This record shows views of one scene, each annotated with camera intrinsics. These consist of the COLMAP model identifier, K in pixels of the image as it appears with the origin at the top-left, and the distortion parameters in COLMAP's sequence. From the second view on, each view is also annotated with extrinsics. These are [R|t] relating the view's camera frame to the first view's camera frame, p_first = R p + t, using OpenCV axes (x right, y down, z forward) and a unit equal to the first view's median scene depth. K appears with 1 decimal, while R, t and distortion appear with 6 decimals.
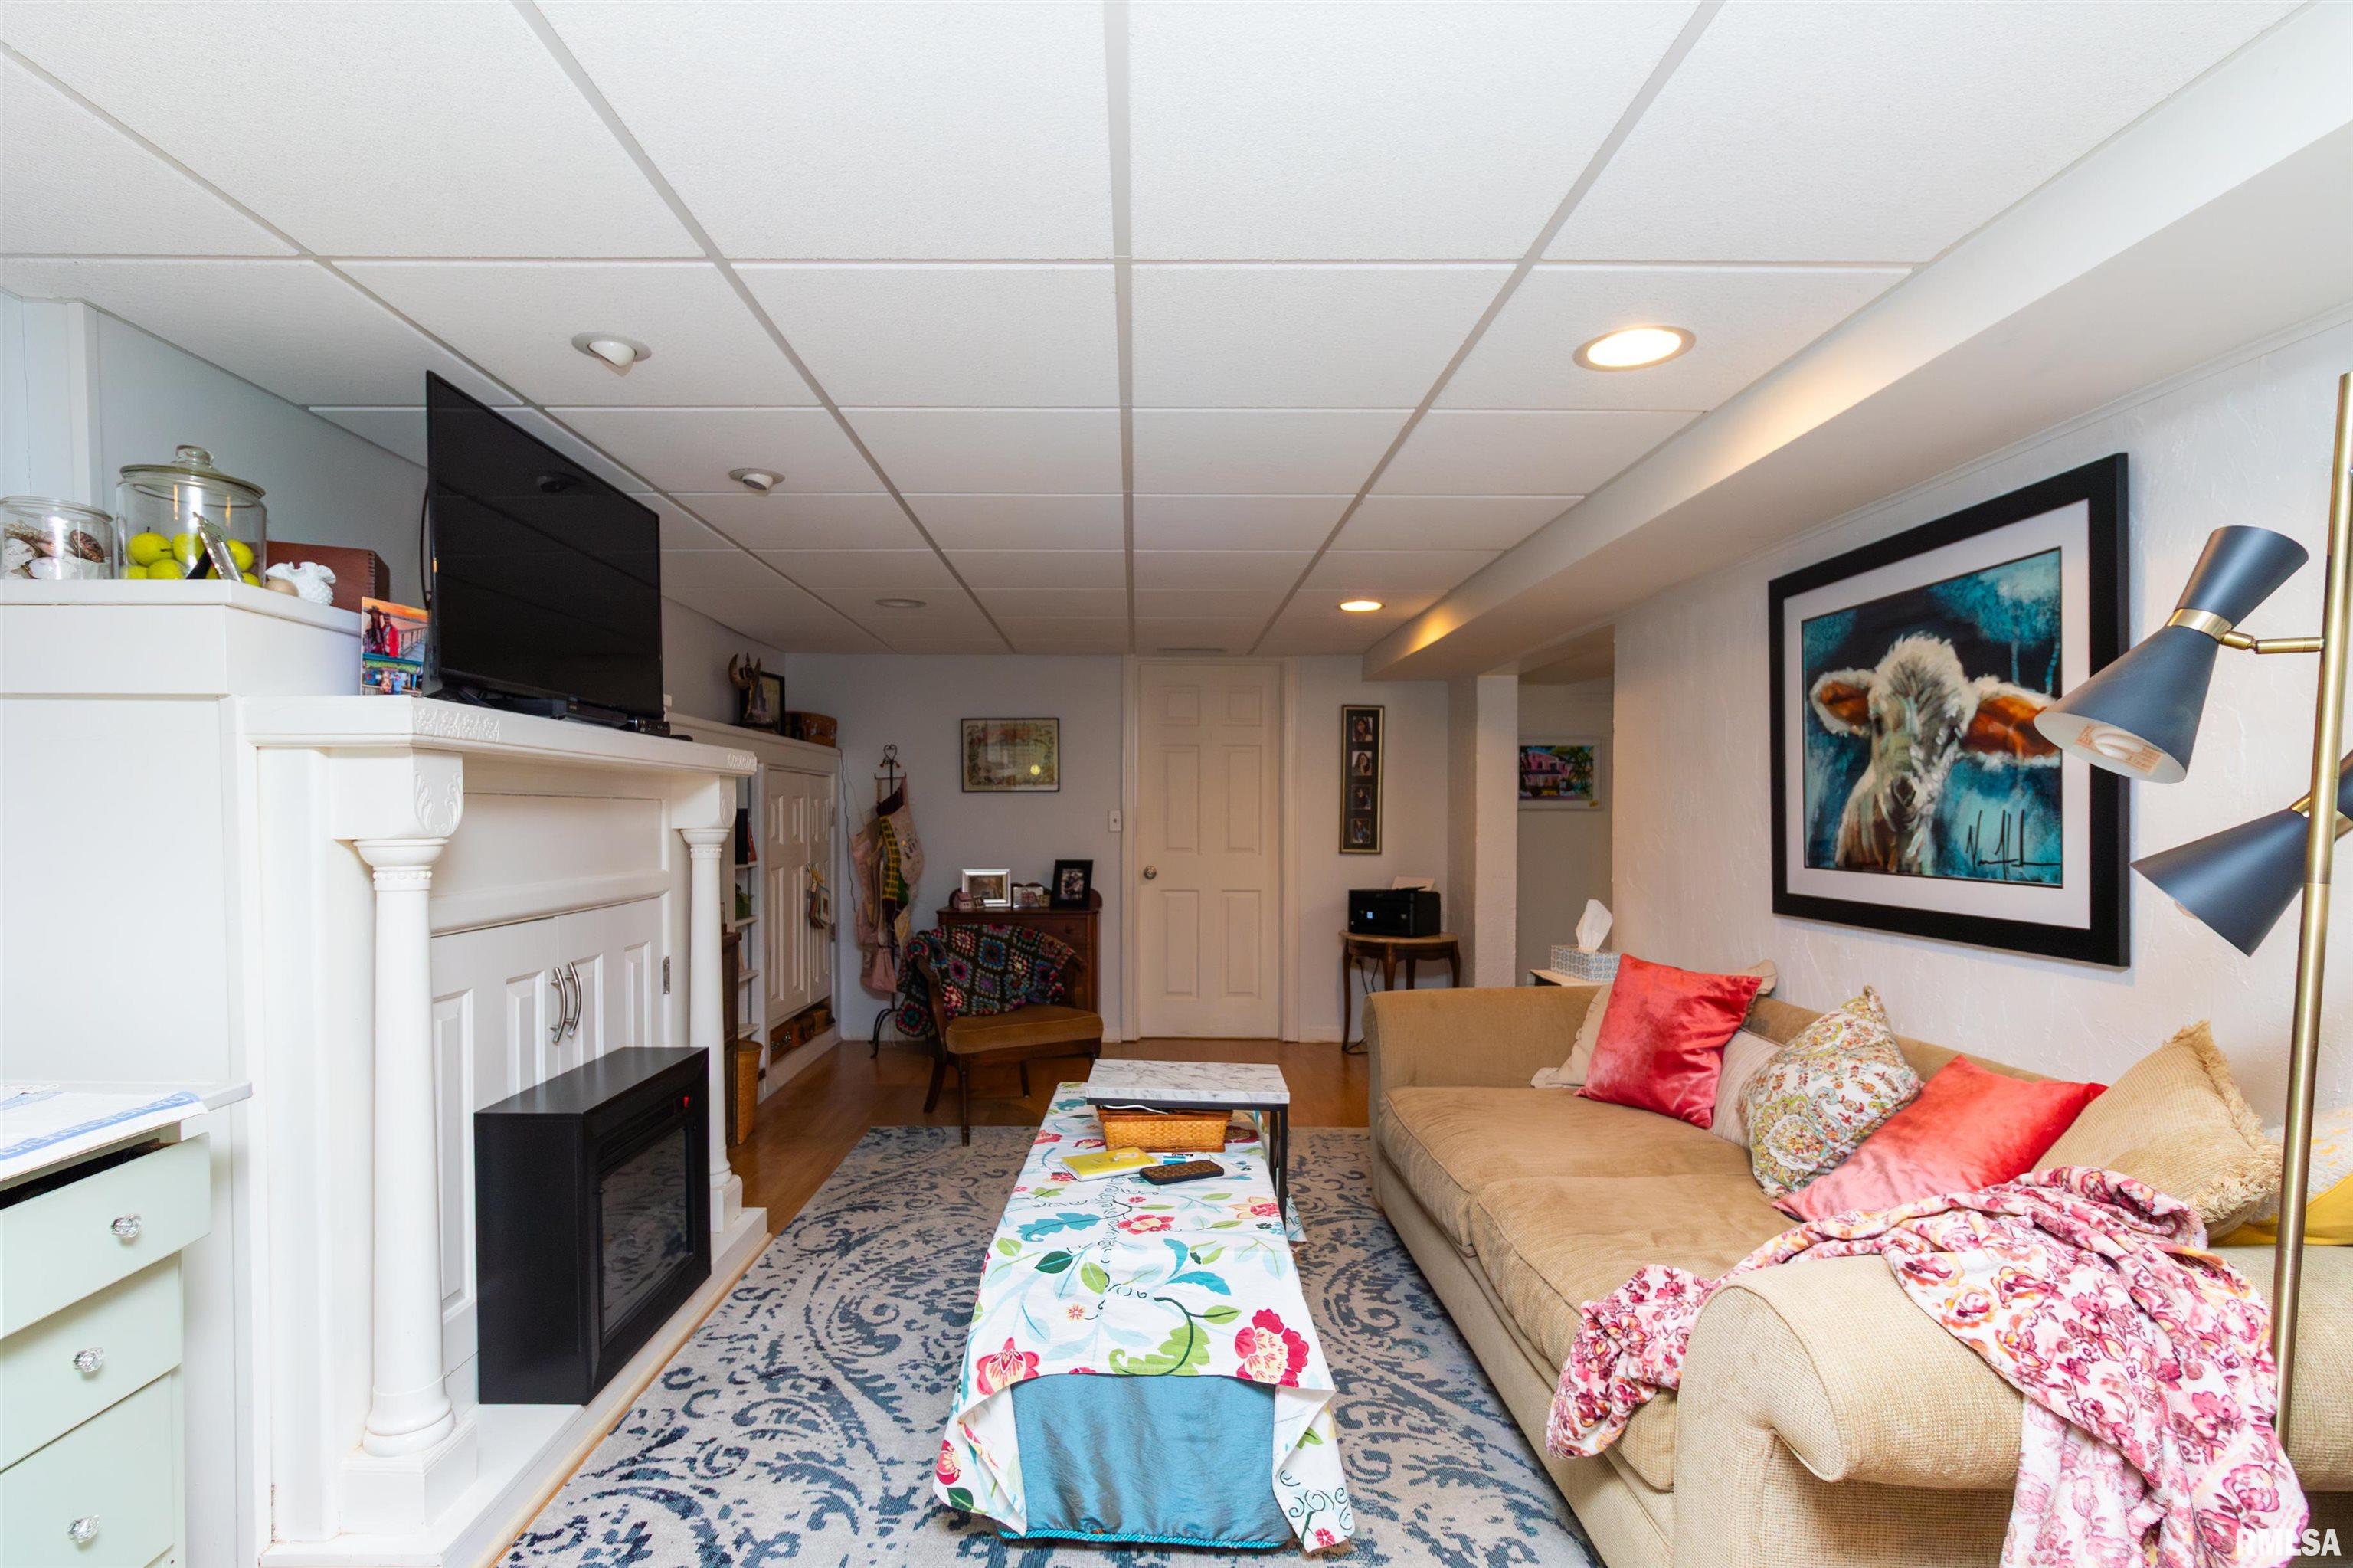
lens RADIAL K [[1095.0, 0, 1135.6], [0, 1095.0, 837.9], [0, 0, 1]] dist [-0.000170, 0.000518]
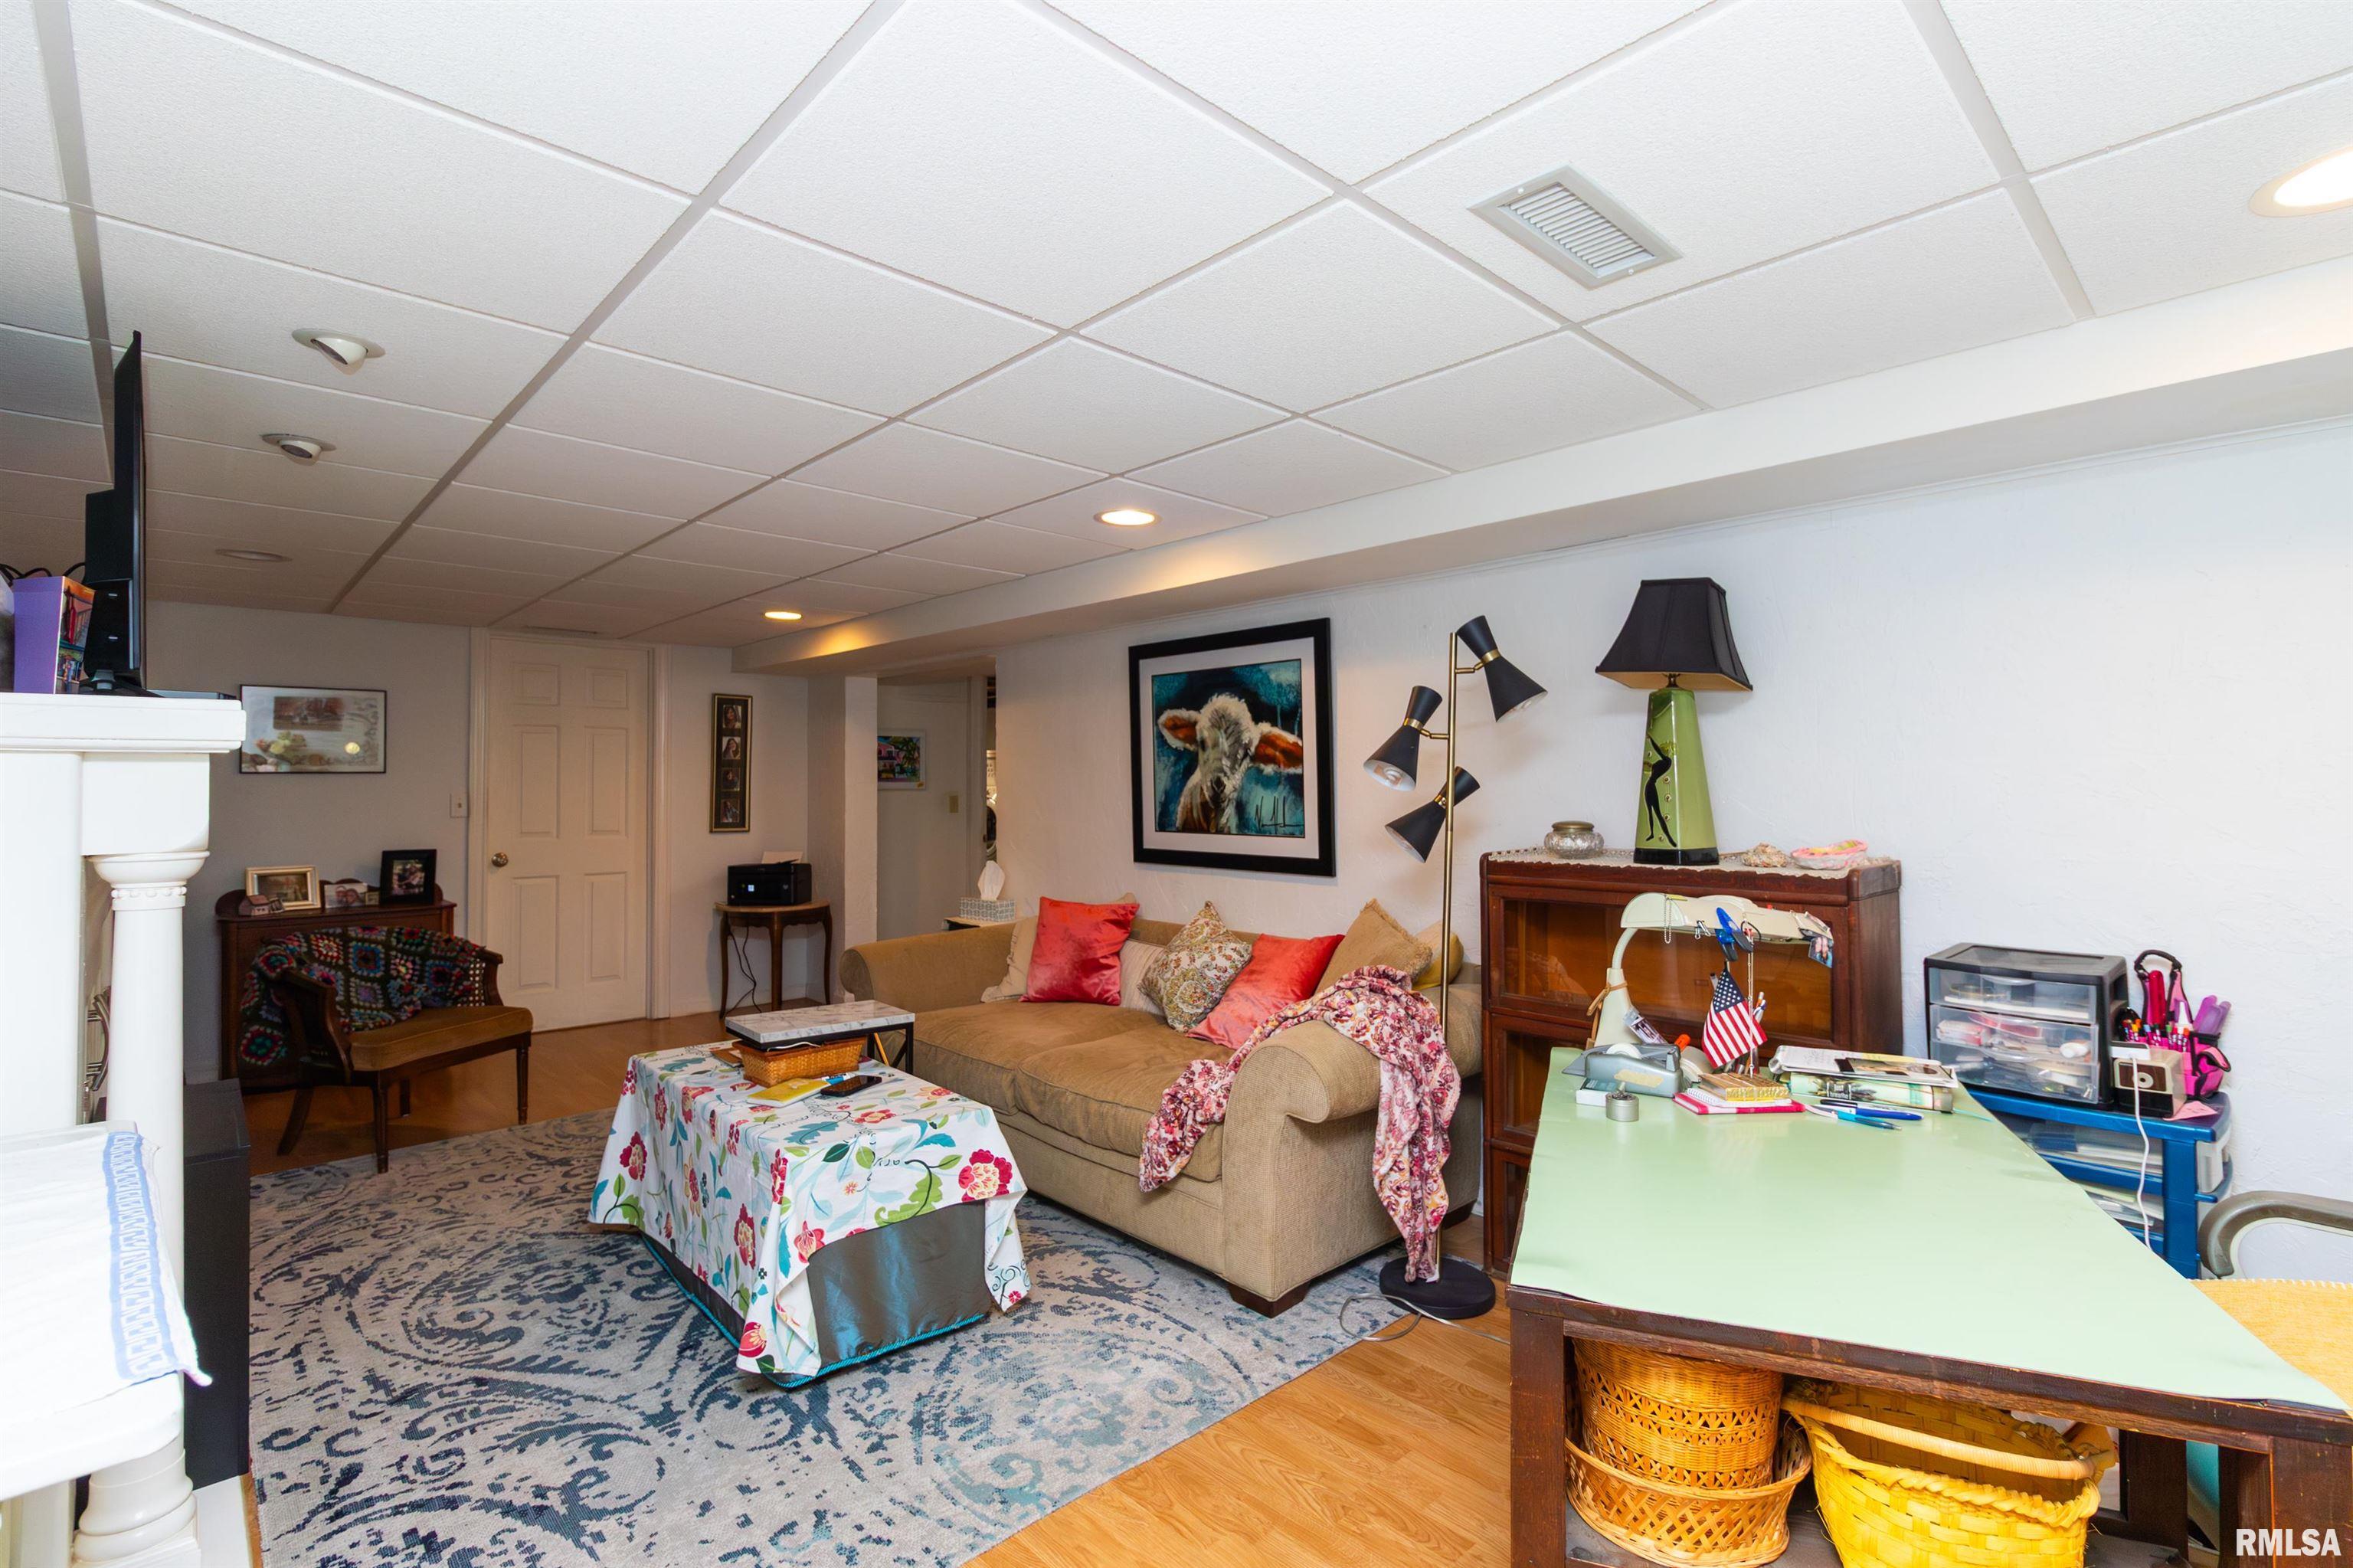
lens RADIAL K [[1072.1, 0, 1175.2], [0, 1072.1, 759.8], [0, 0, 1]] dist [0.001059, 0.000296]
pose [[0.729860, 0.012215, 0.683487, -0.524131], [0.019391, 0.999068, -0.038562, -0.019594], [-0.683321, 0.041398, 0.728943, -0.182644]]
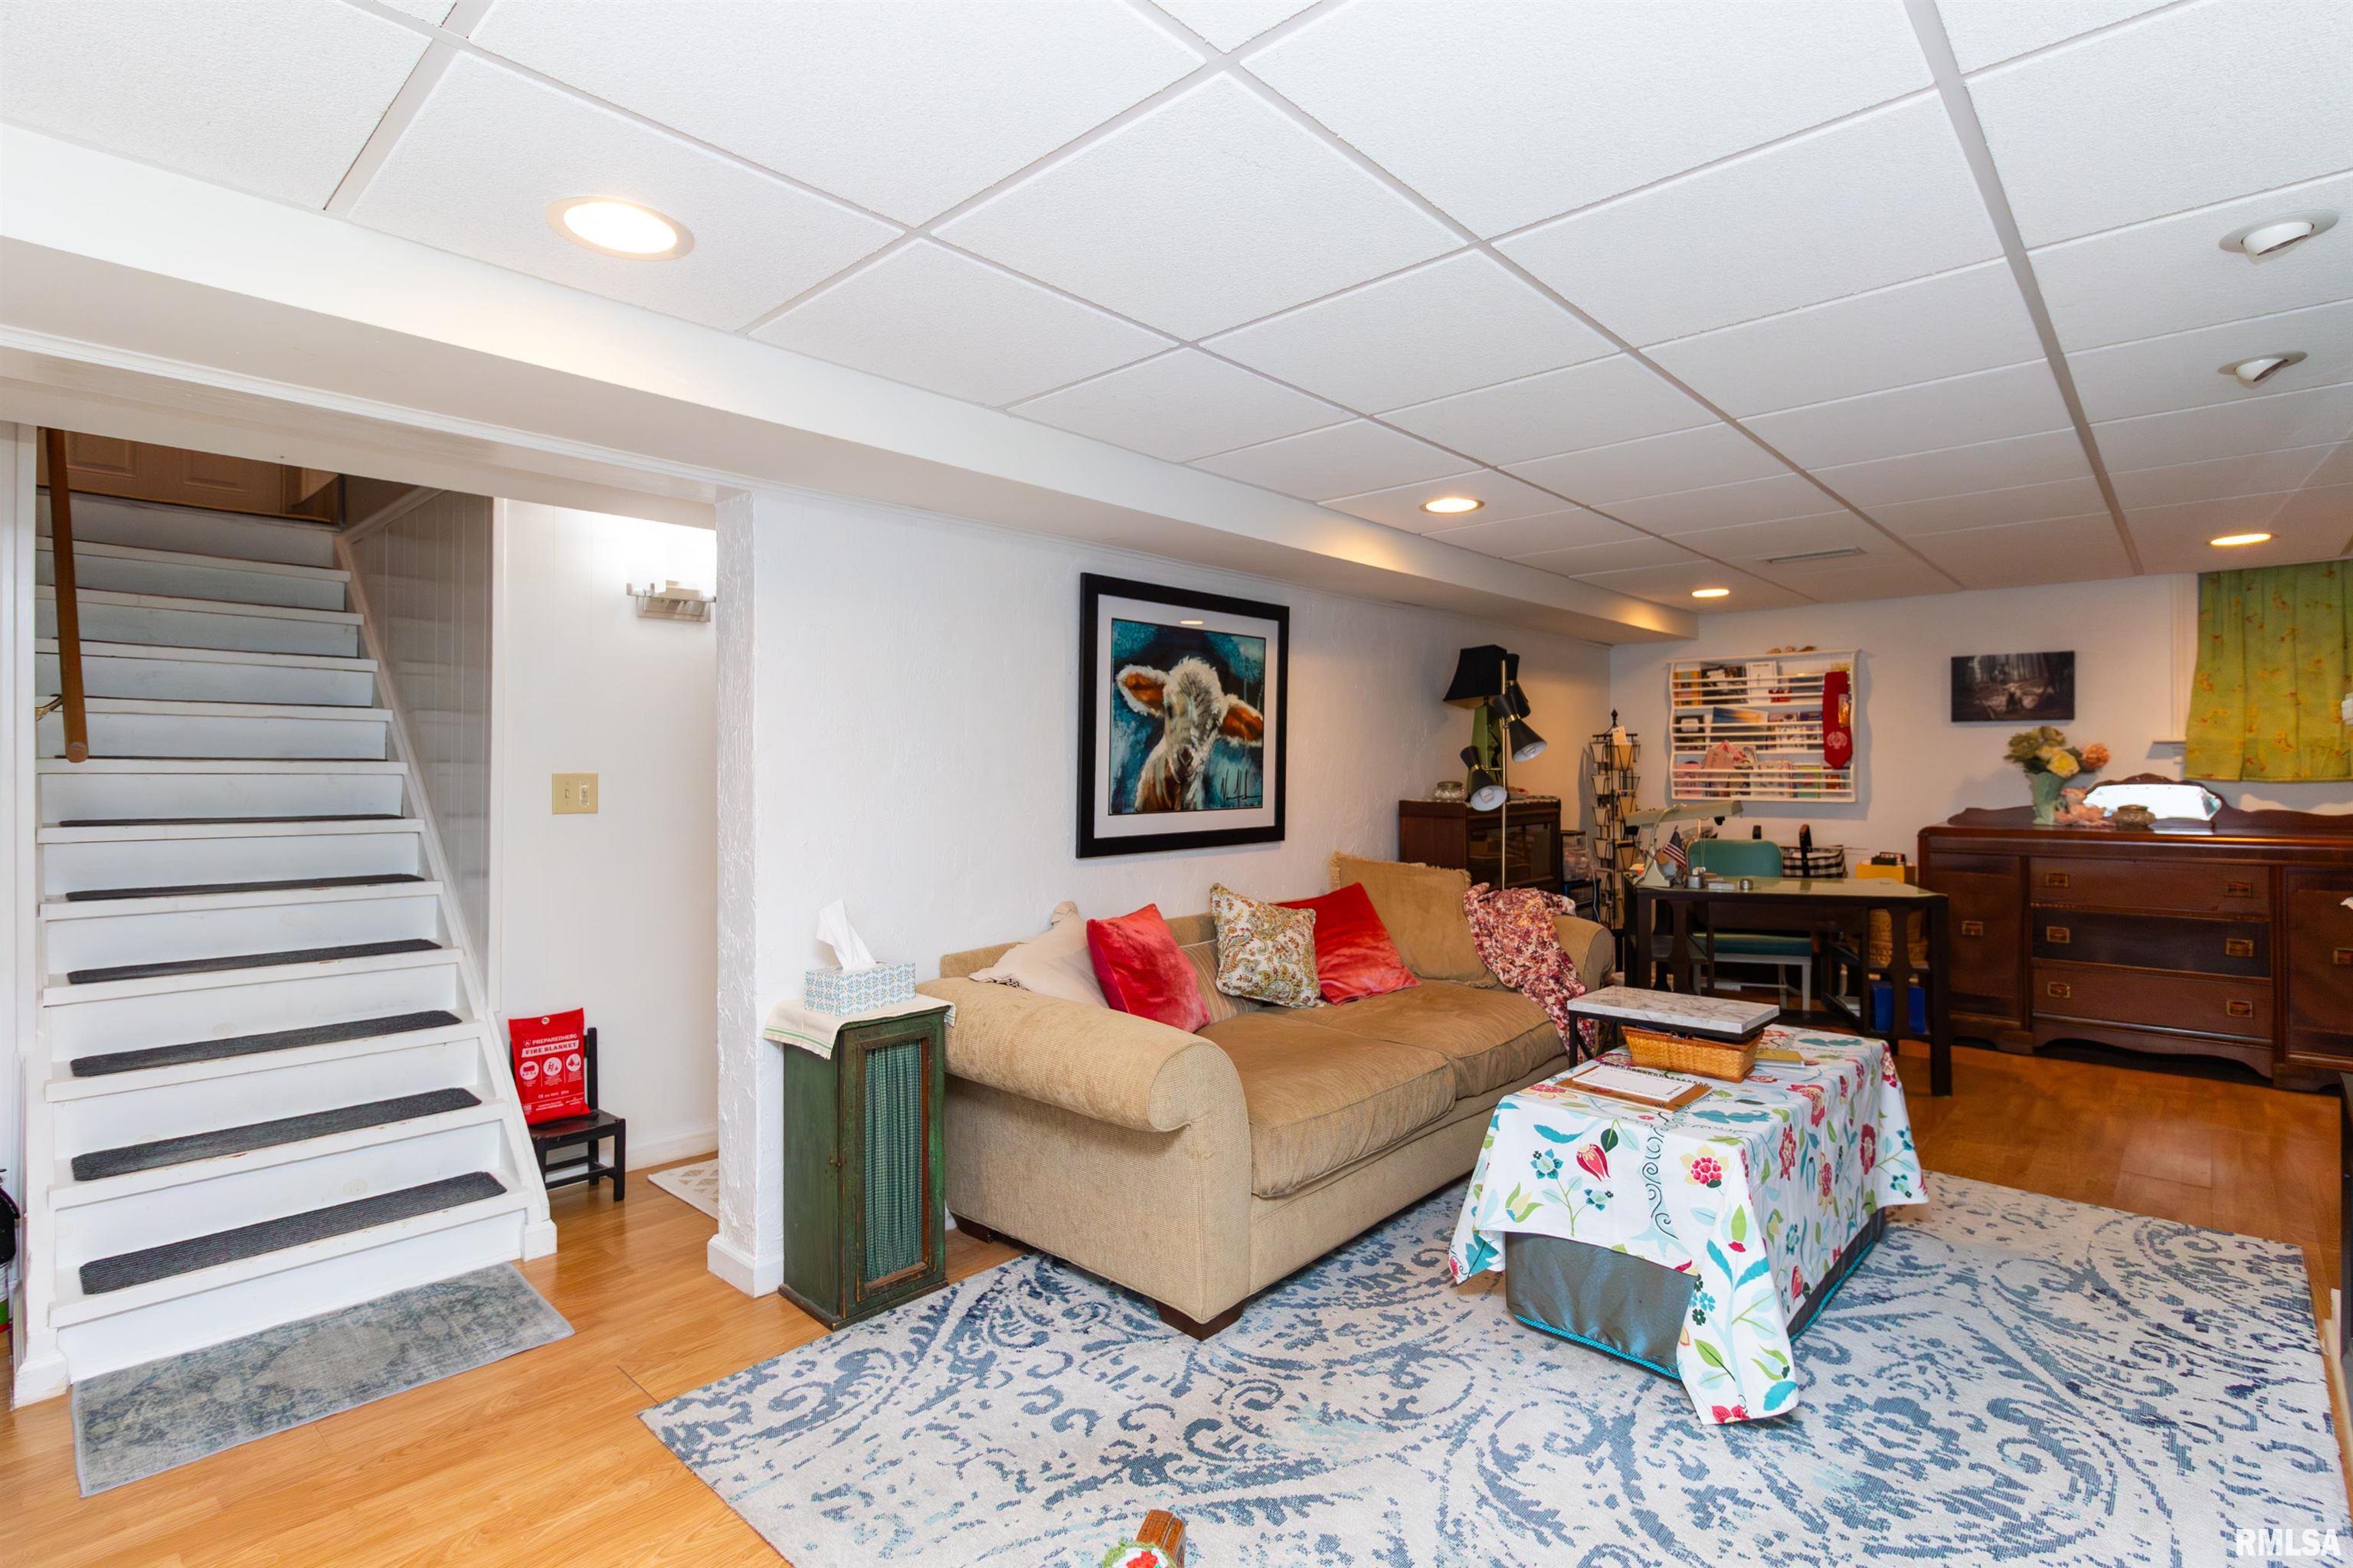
lens RADIAL K [[1127.2, 0, 1186.2], [0, 1127.2, 757.9], [0, 0, 1]] dist [0.000172, 0.001550]
pose [[-0.737540, 0.002155, 0.675300, -0.396877], [0.015047, 0.999799, 0.013242, -0.066826], [-0.675136, 0.019928, -0.737424, 2.335473]]
